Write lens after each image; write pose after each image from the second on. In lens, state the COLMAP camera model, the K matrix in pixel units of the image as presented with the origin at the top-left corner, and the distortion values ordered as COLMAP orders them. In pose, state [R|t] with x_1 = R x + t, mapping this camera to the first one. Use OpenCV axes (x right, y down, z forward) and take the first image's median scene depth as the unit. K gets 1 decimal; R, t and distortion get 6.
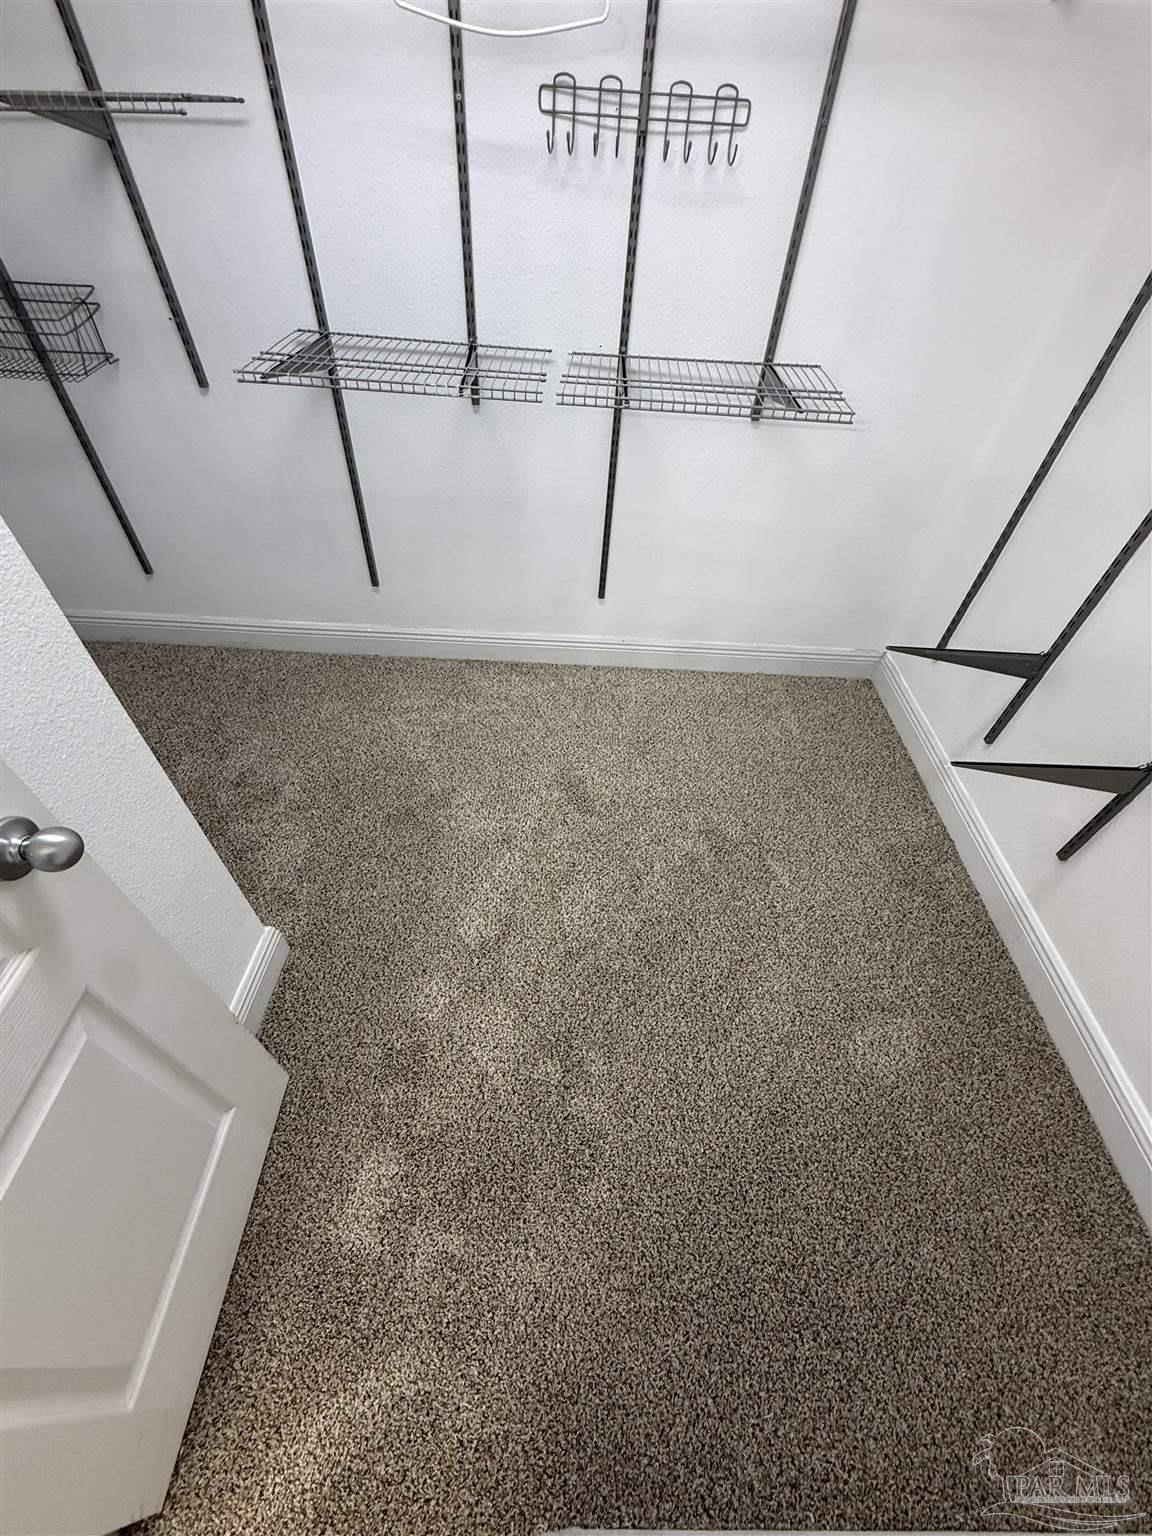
lens RADIAL K [[609.6, 0, 577.0], [0, 609.6, 762.7], [0, 0, 1]] dist [0.001127, 0.000395]
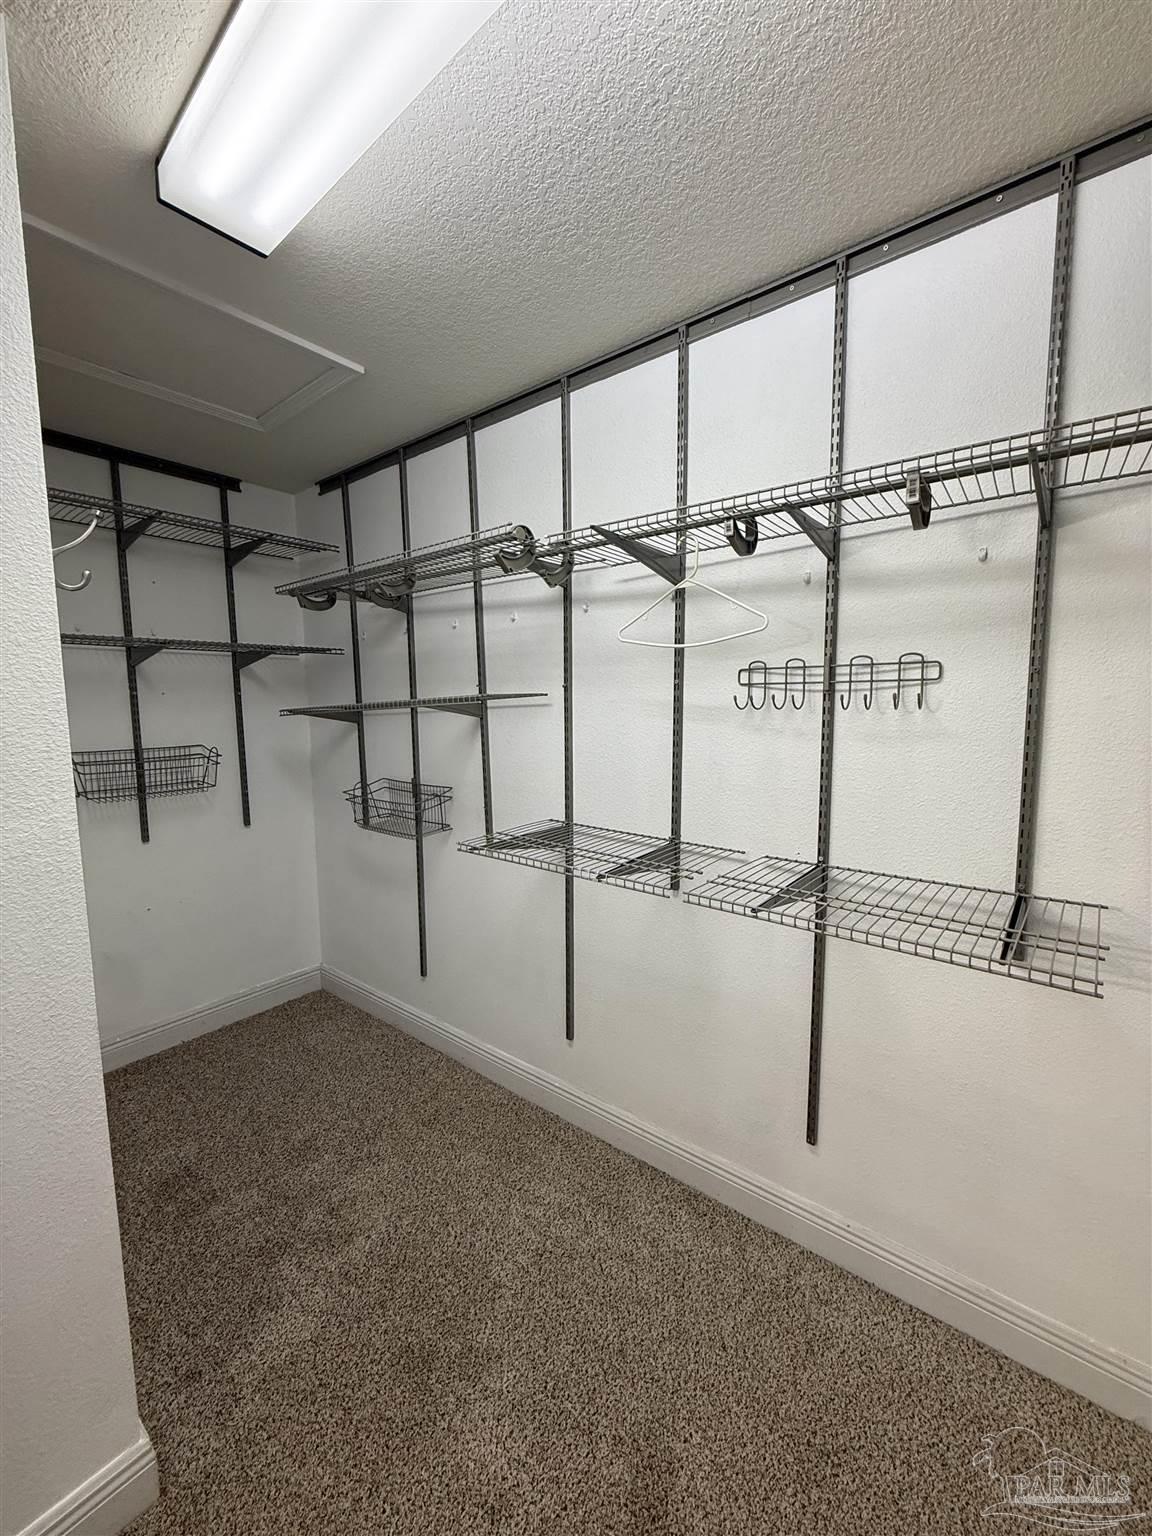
lens RADIAL K [[609.6, 0, 578.0], [0, 609.6, 767.1], [0, 0, 1]] dist [0.001127, 0.000395]
pose [[0.792318, 0.008080, -0.610055, 0.414478], [-0.399079, 0.763195, -0.508201, -0.215053], [0.461485, 0.646117, 0.607917, 0.236293]]
